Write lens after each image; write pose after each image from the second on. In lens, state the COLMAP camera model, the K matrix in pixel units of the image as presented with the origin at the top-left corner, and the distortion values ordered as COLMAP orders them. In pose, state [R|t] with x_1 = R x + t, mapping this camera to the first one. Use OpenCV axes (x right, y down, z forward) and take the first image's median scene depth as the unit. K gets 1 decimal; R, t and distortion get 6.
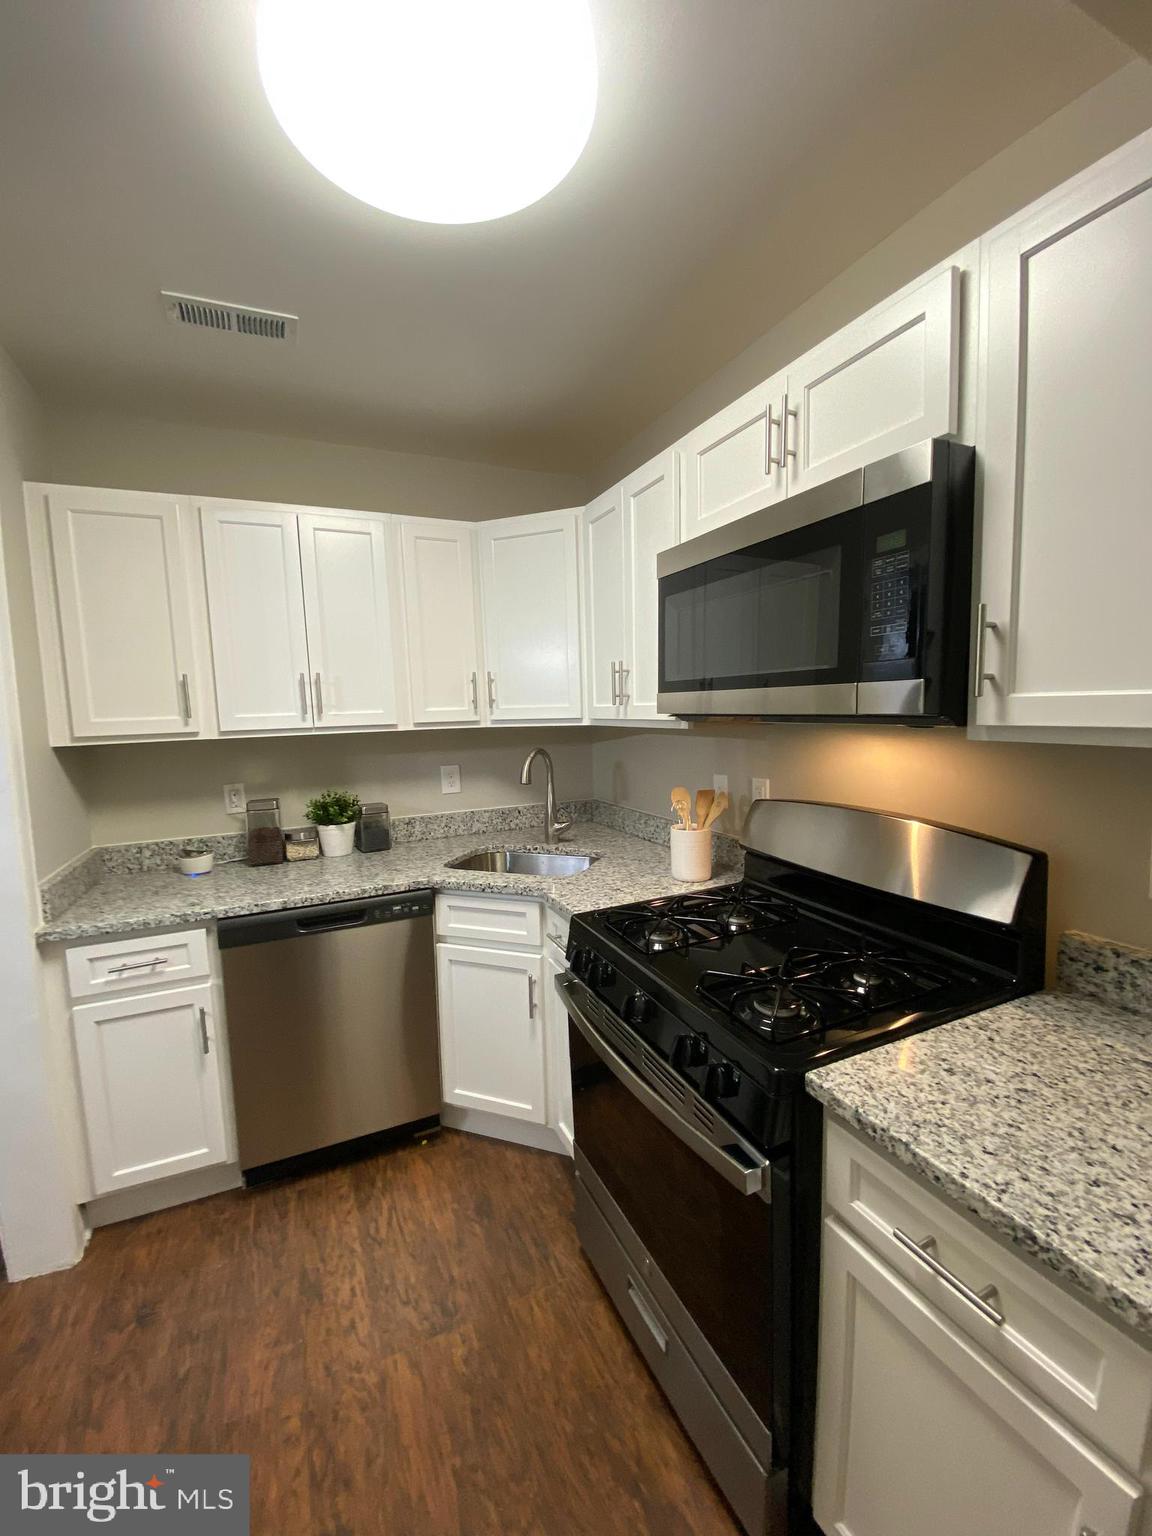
lens RADIAL K [[628.4, 0, 574.8], [0, 628.4, 774.6], [0, 0, 1]] dist [0.019009, -0.020159]
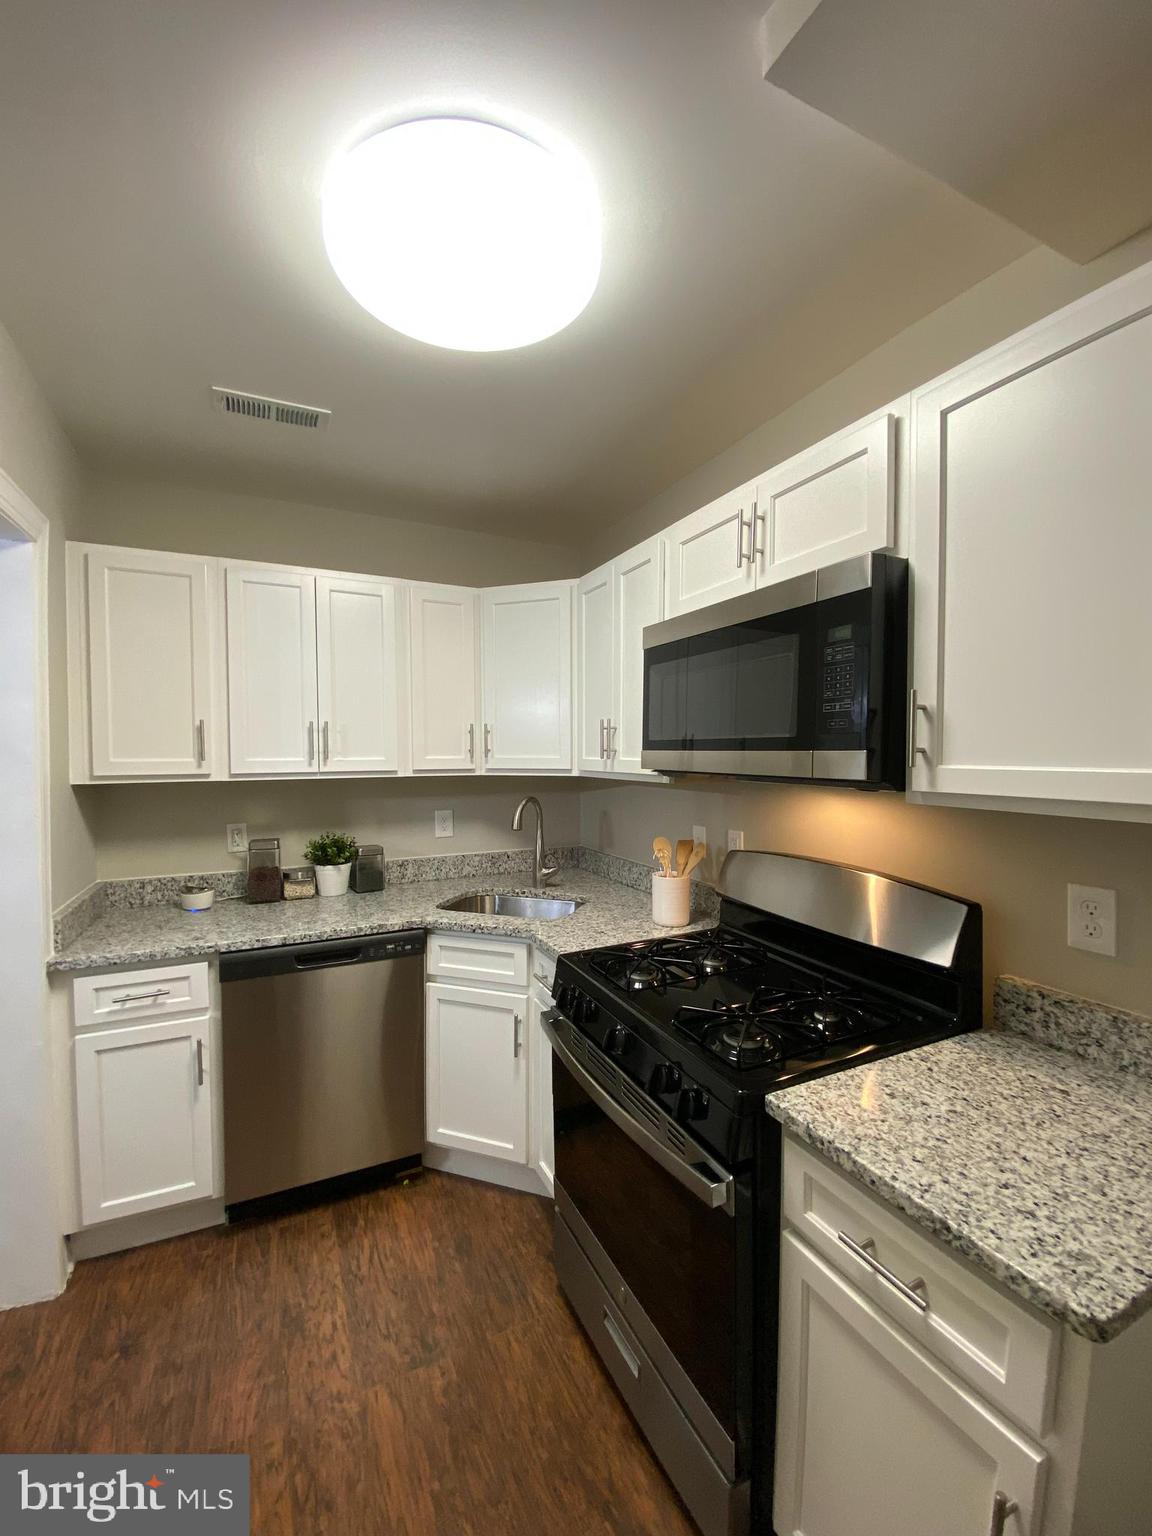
lens RADIAL K [[629.7, 0, 575.1], [0, 629.7, 772.1], [0, 0, 1]] dist [0.015090, -0.018821]
pose [[0.999384, 0.026435, 0.023097, -0.009113], [-0.024579, 0.996711, -0.077220, -0.004438], [-0.025062, 0.076605, 0.996747, -0.090087]]
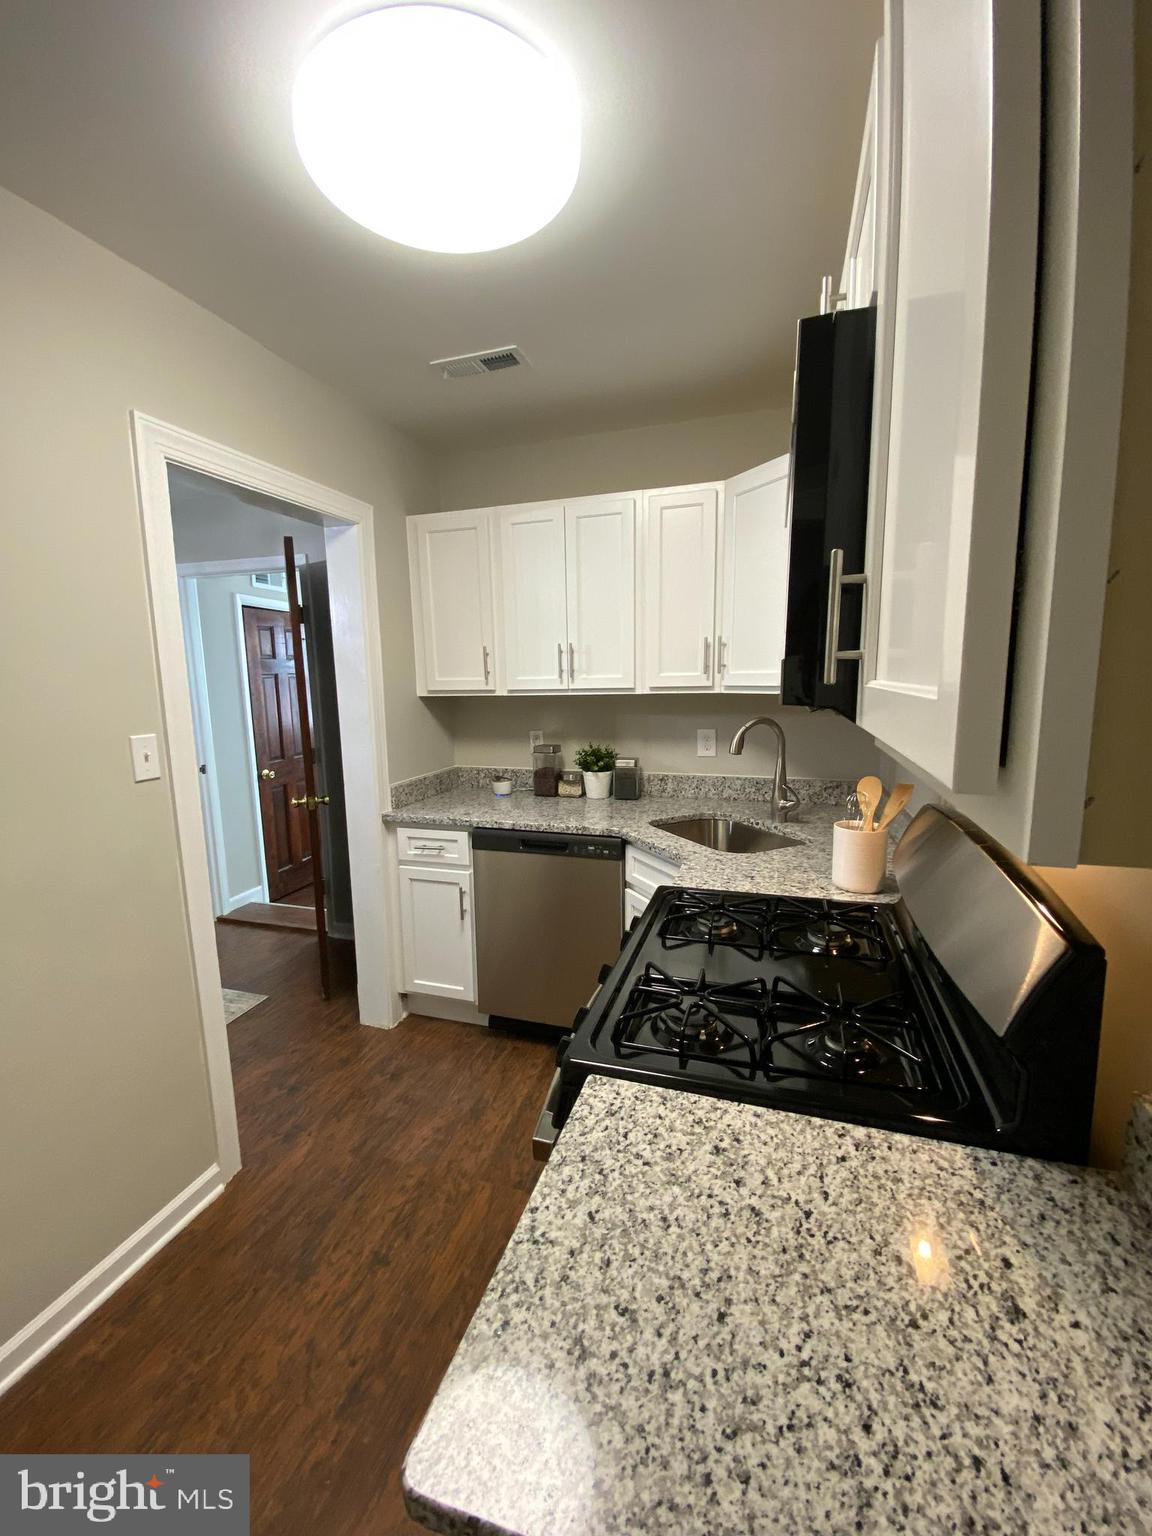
lens RADIAL K [[623.0, 0, 576.0], [0, 623.0, 768.0], [0, 0, 1]] dist [0.015739, -0.018155]
pose [[0.740580, 0.121735, -0.660850, 0.511762], [-0.082894, 0.992492, 0.089932, -0.041611], [0.666836, -0.011821, 0.745111, 0.156147]]
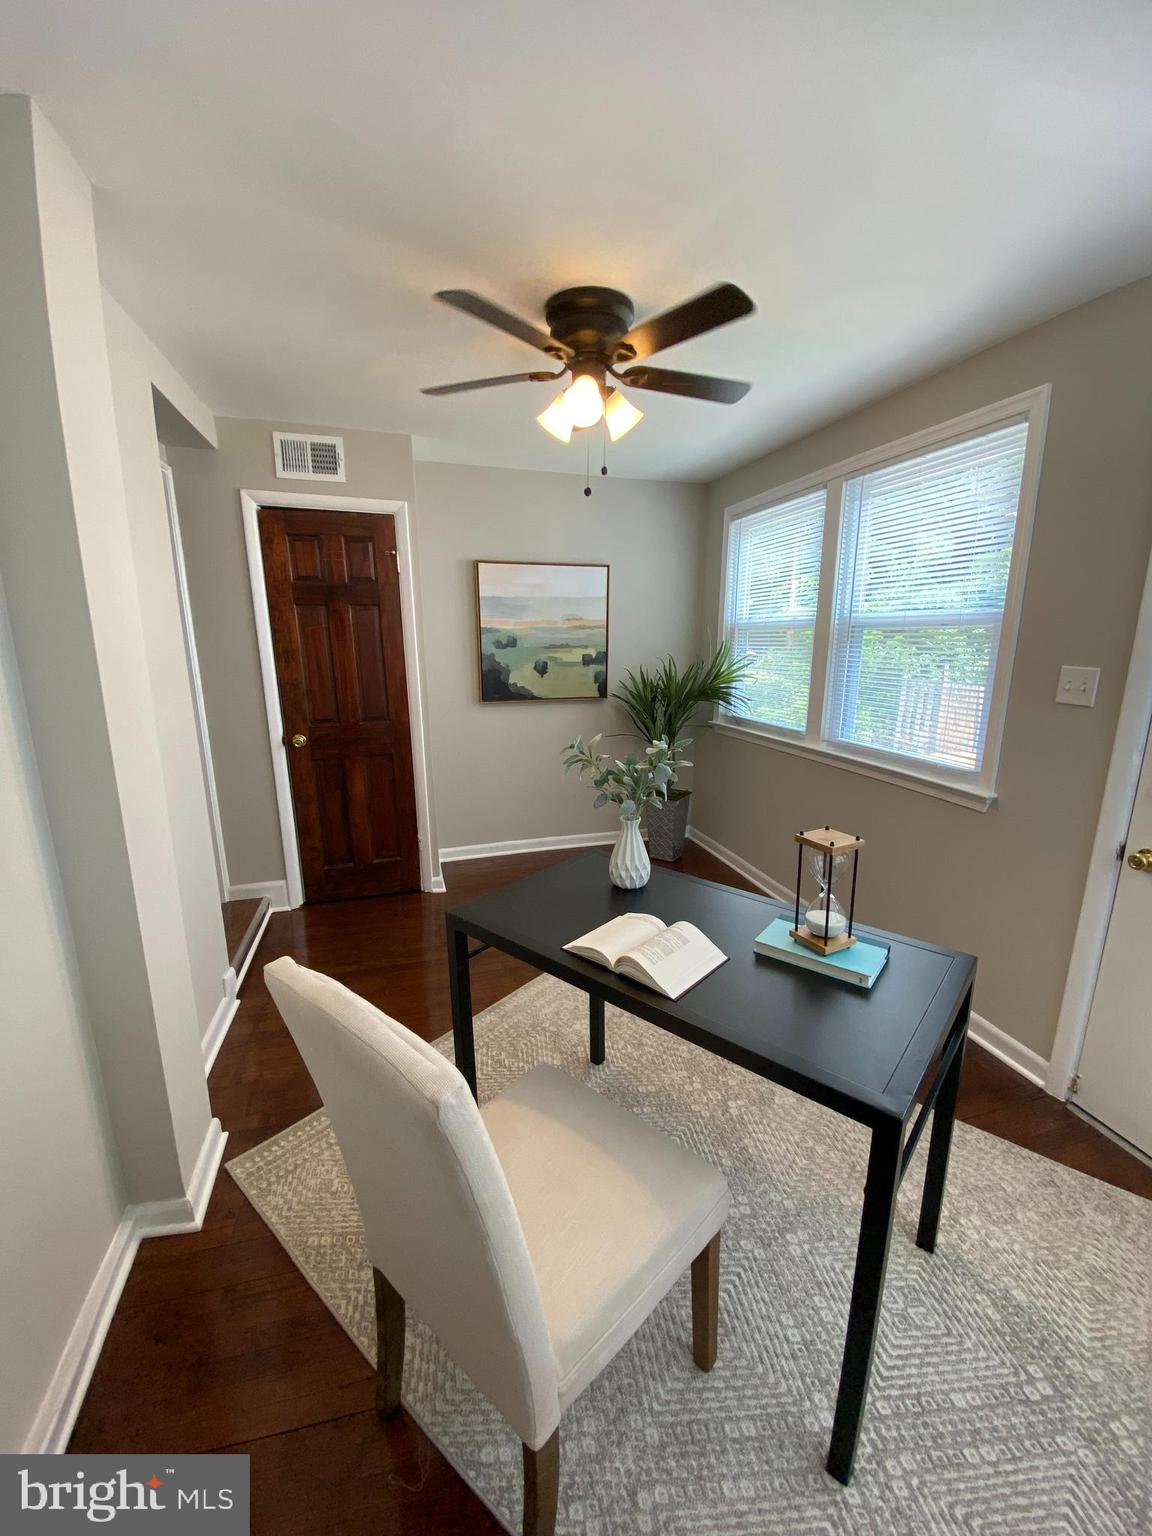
lens RADIAL K [[623.0, 0, 576.0], [0, 623.0, 768.0], [0, 0, 1]] dist [0.015739, -0.018155]
pose [[-0.145662, 0.251671, -0.956789, -0.421579], [-0.096648, 0.958858, 0.266929, -0.198031], [0.984602, 0.131353, -0.115346, 2.358998]]
